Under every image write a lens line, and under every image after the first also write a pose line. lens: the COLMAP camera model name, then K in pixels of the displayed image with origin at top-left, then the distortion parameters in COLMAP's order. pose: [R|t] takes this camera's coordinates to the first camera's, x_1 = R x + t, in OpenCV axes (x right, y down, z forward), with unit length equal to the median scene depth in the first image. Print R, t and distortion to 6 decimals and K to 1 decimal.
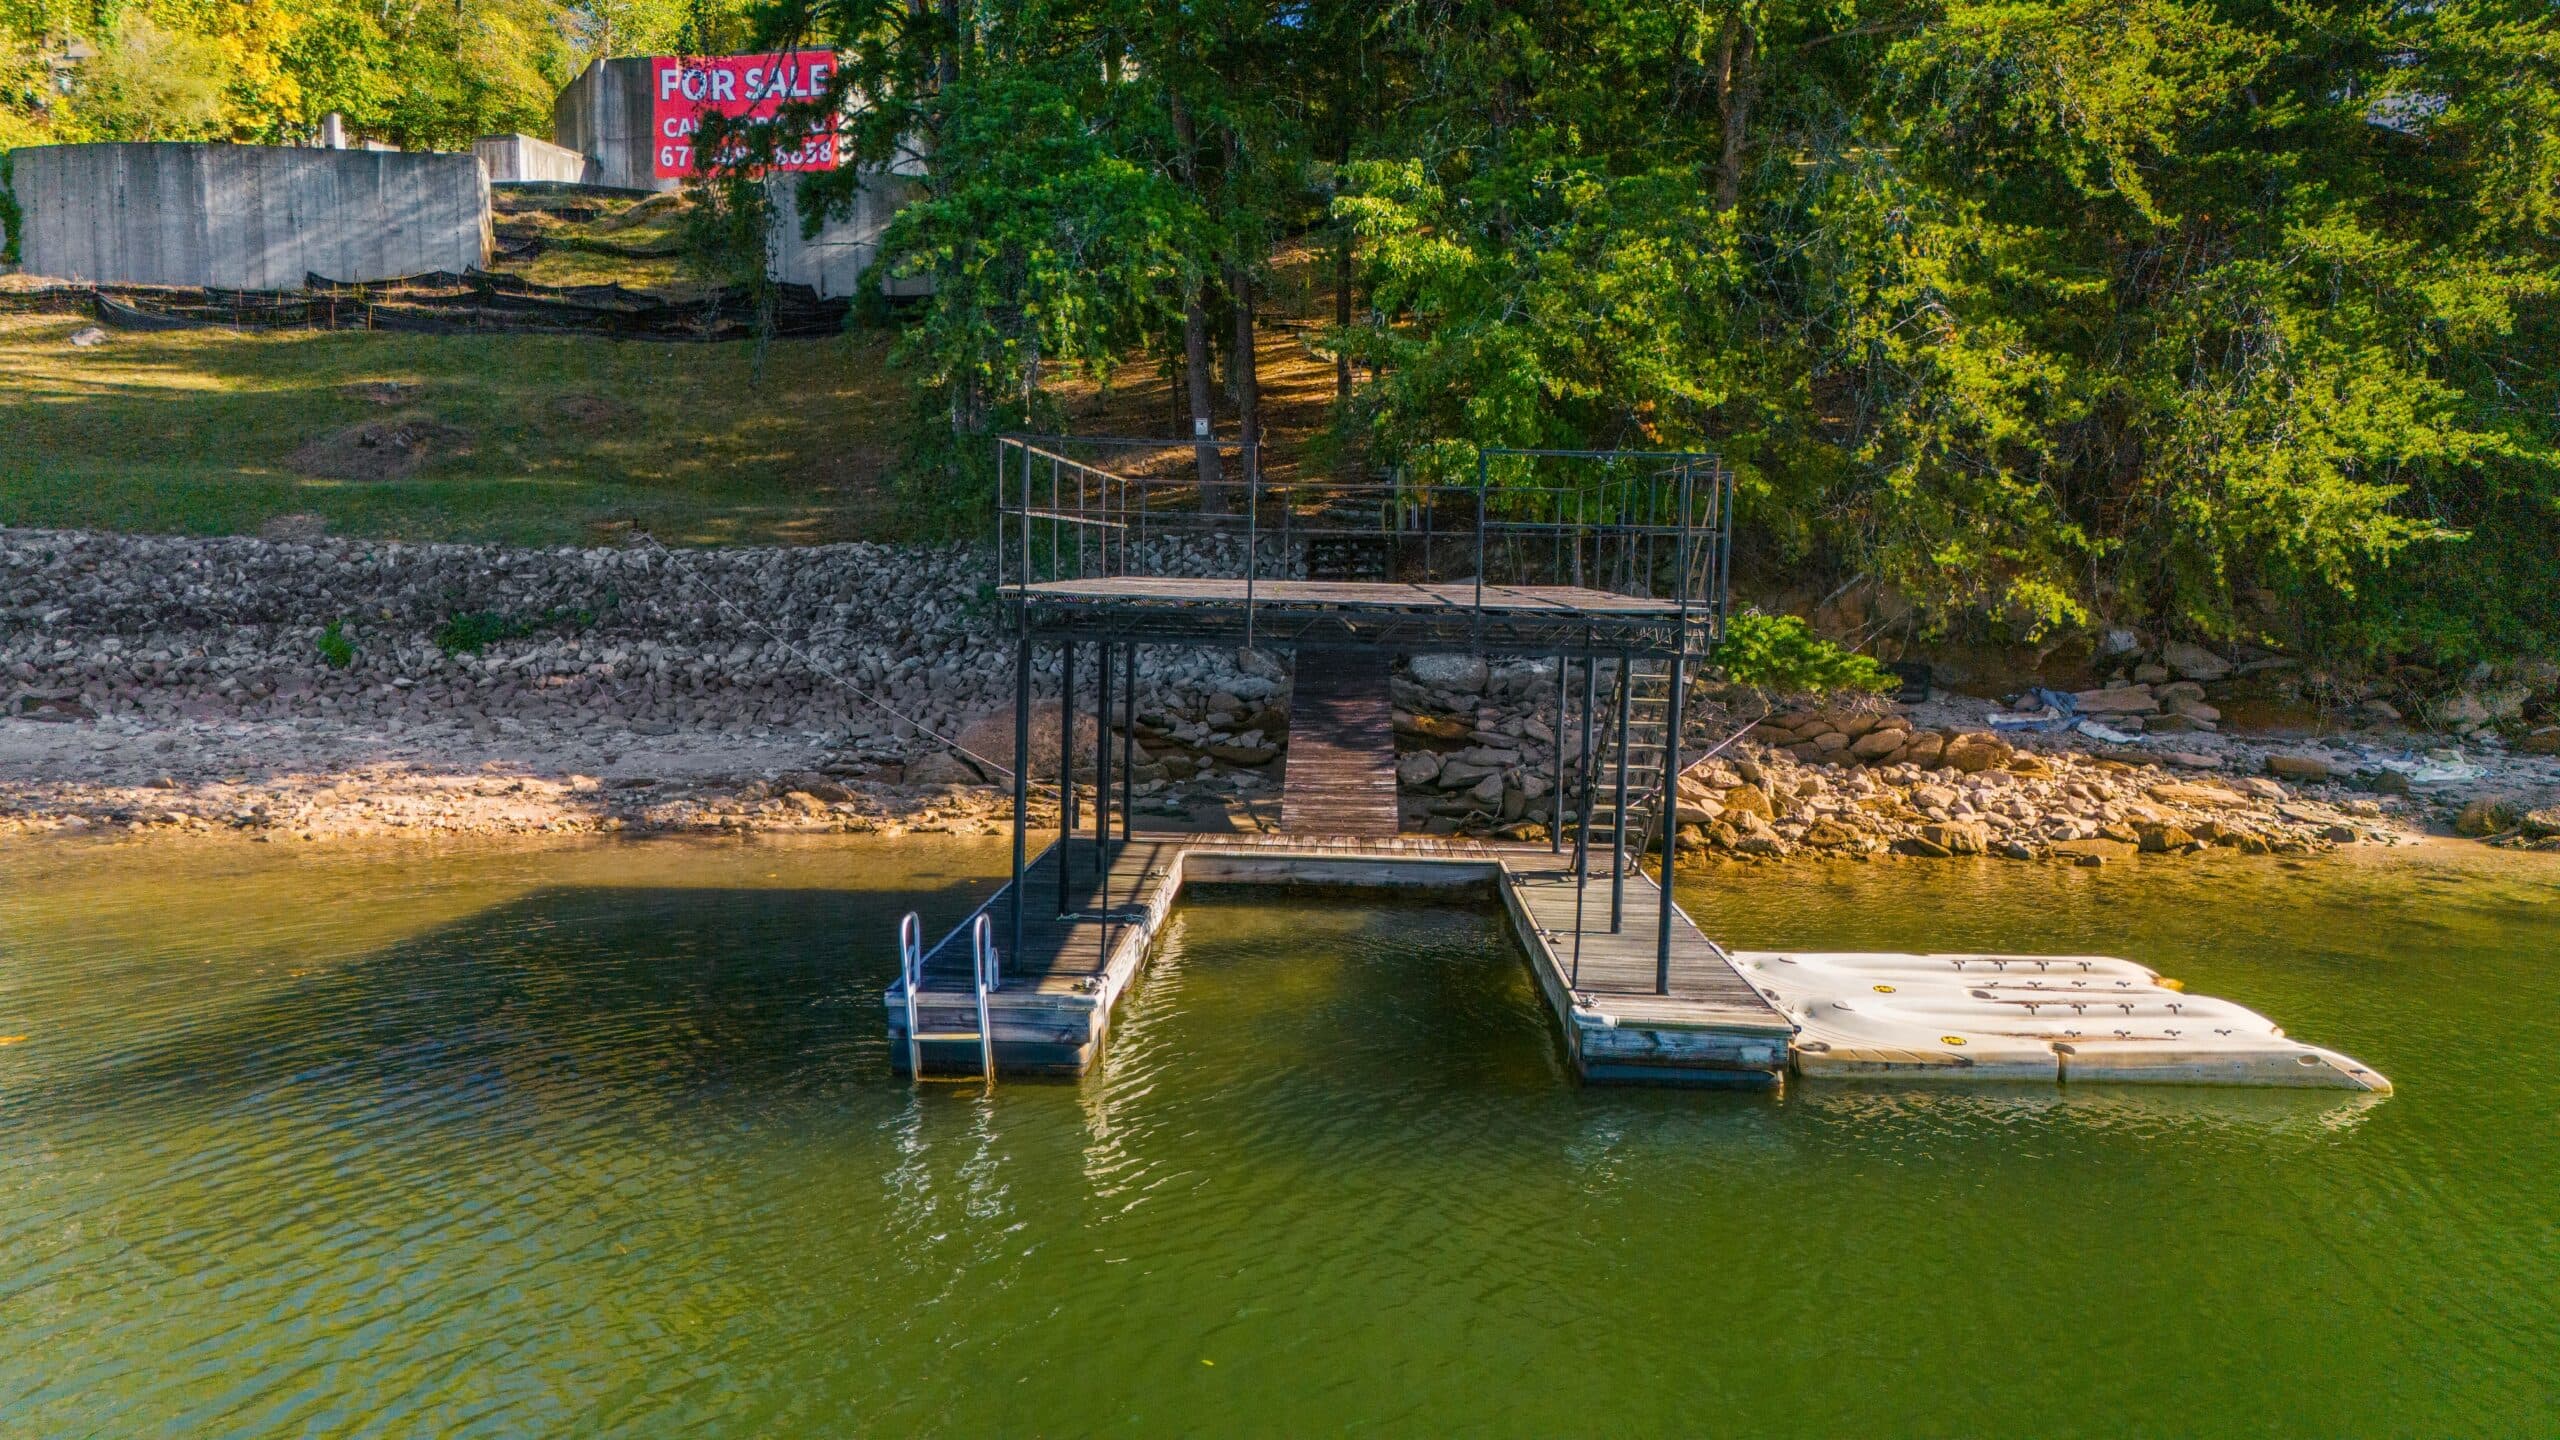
lens RADIAL K [[1880.7, 0, 1290.5], [0, 1880.7, 730.6], [0, 0, 1]] dist [0.065491, -0.059034]
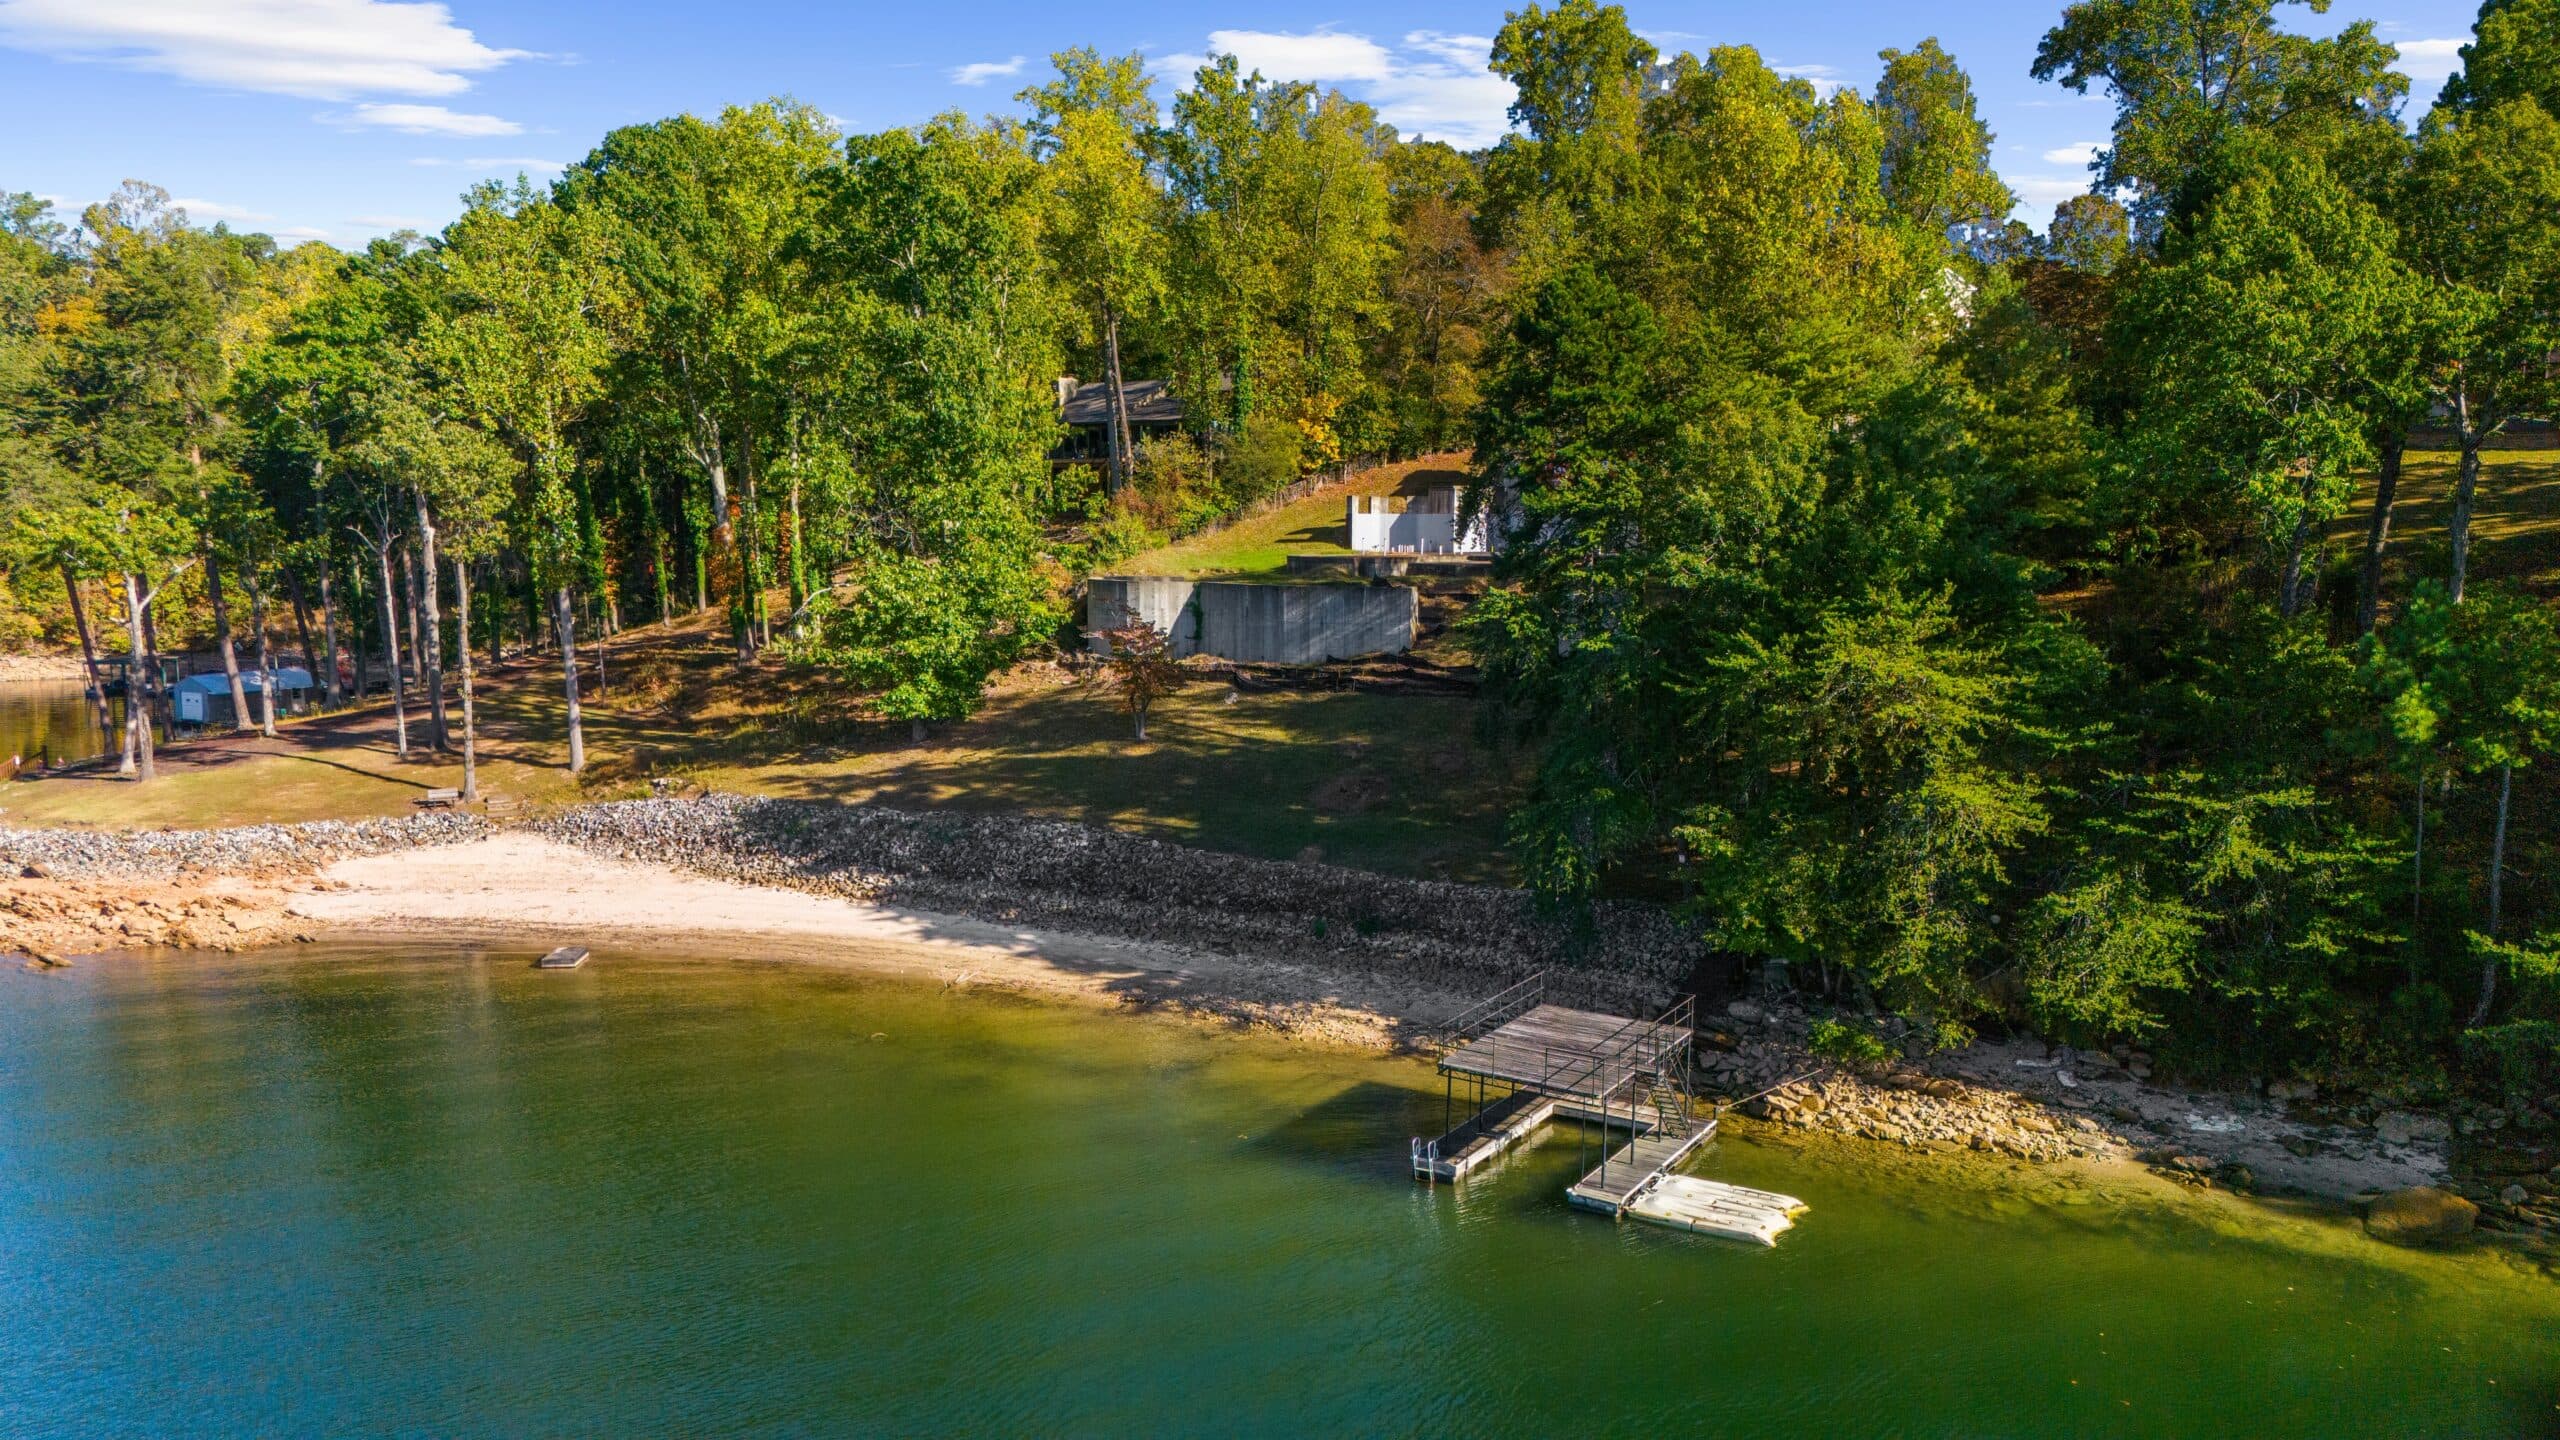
lens RADIAL K [[1880.7, 0, 1276.5], [0, 1880.7, 732.8], [0, 0, 1]] dist [0.065491, -0.059034]
pose [[0.870288, 0.053700, -0.489608, 0.541722], [-0.040811, 0.998483, 0.036971, -0.334510], [0.490850, -0.012194, 0.871159, -0.986210]]
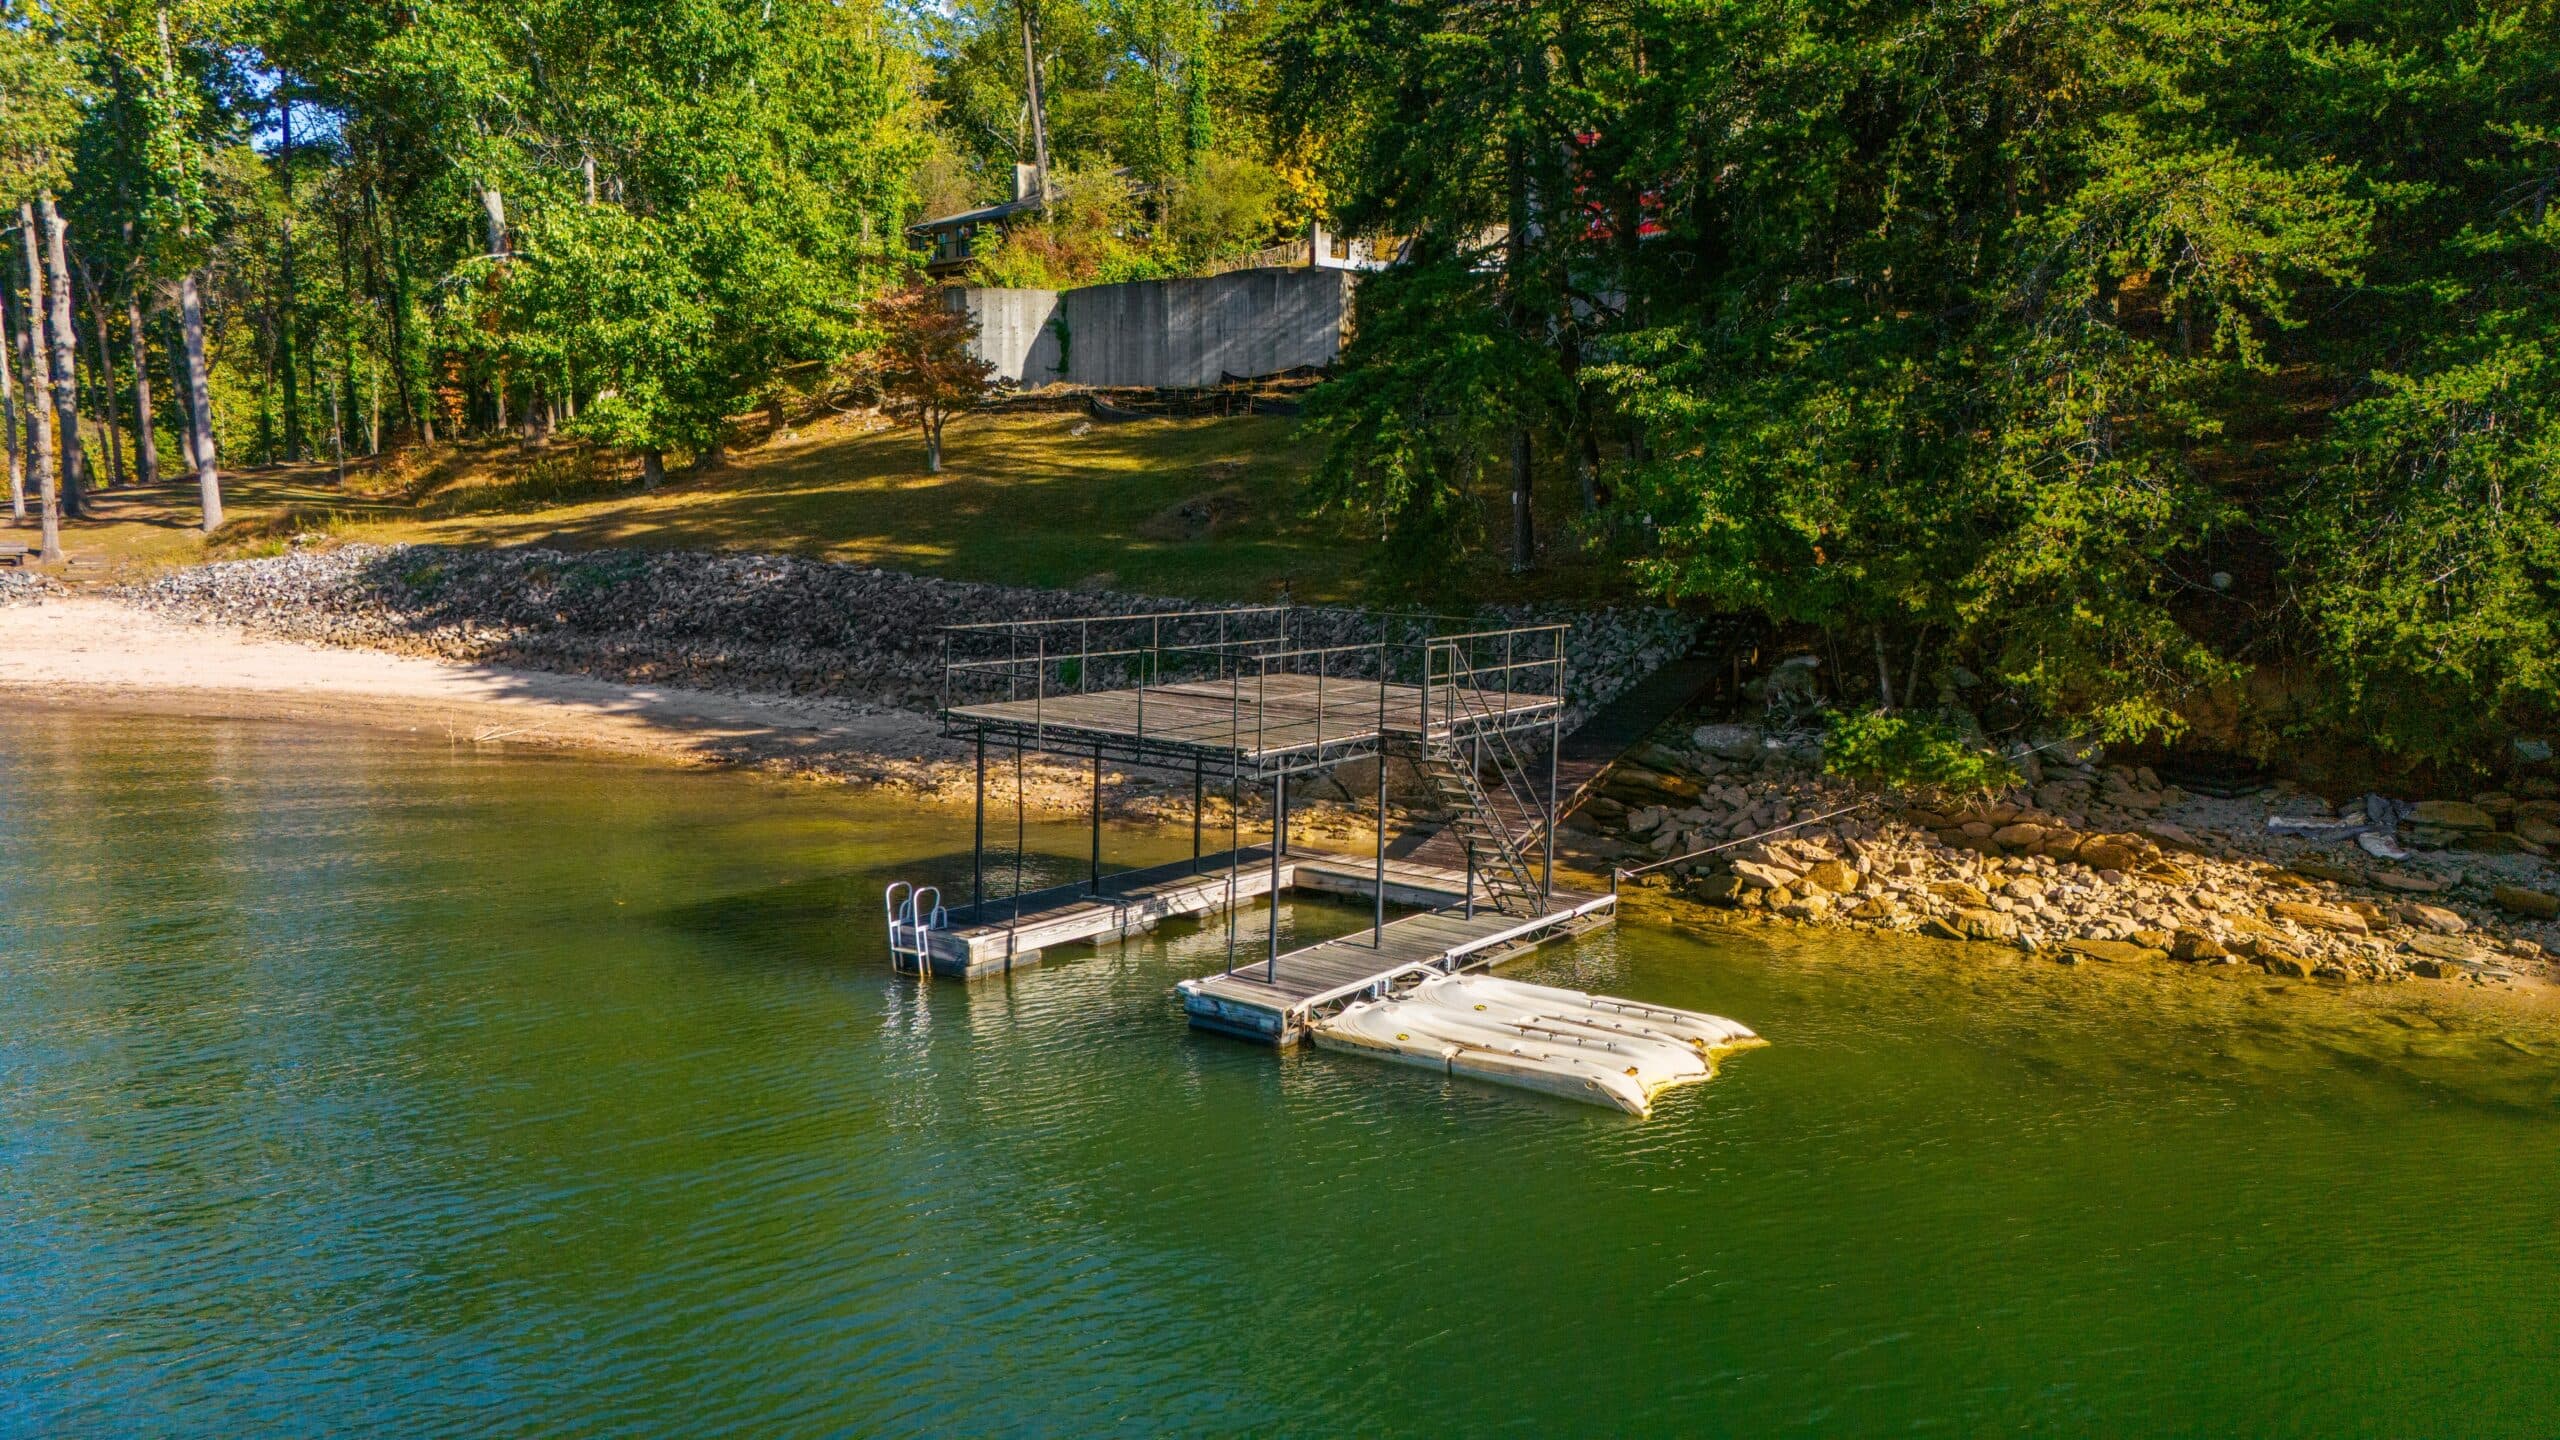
lens RADIAL K [[1880.7, 0, 1274.8], [0, 1880.7, 734.0], [0, 0, 1]] dist [0.065491, -0.059034]
pose [[0.826022, 0.065194, -0.559855, 0.406617], [-0.054777, 0.997872, 0.035381, -0.048574], [0.560970, 0.001442, 0.827835, -0.120701]]
